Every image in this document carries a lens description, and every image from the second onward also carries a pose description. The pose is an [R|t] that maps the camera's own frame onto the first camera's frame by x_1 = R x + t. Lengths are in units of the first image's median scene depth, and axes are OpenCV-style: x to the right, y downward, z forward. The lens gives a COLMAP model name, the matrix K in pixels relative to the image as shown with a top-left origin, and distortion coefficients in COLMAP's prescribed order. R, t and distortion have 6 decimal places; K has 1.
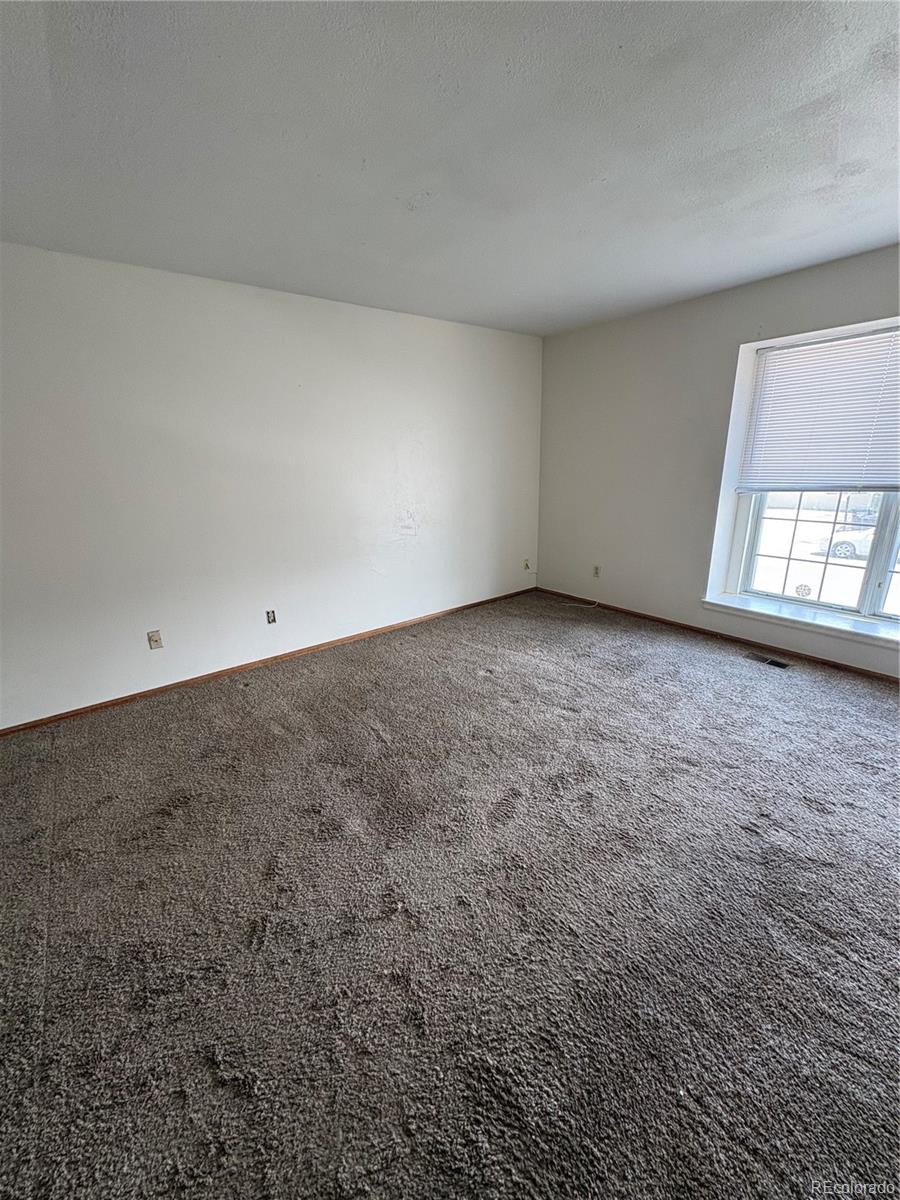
lens RADIAL K [[479.6, 0, 445.9], [0, 479.6, 599.8], [0, 0, 1]] dist [-0.000430, -0.000028]
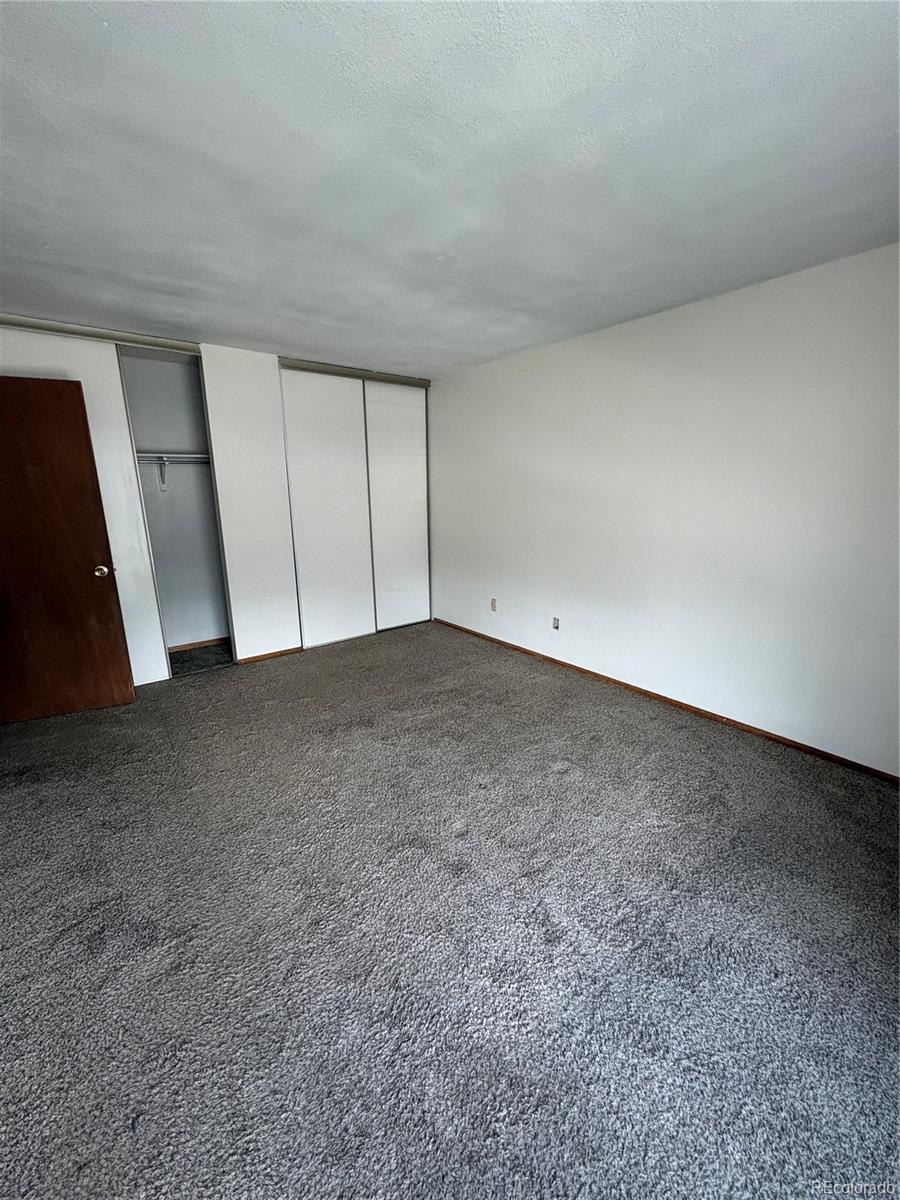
lens RADIAL K [[479.6, 0, 446.3], [0, 479.6, 600.7], [0, 0, 1]] dist [-0.000430, -0.000028]
pose [[-0.009708, 0.256387, -0.966526, 0.825254], [-0.268209, 0.930486, 0.249520, -0.261400], [0.963312, 0.261653, 0.059732, 0.776383]]
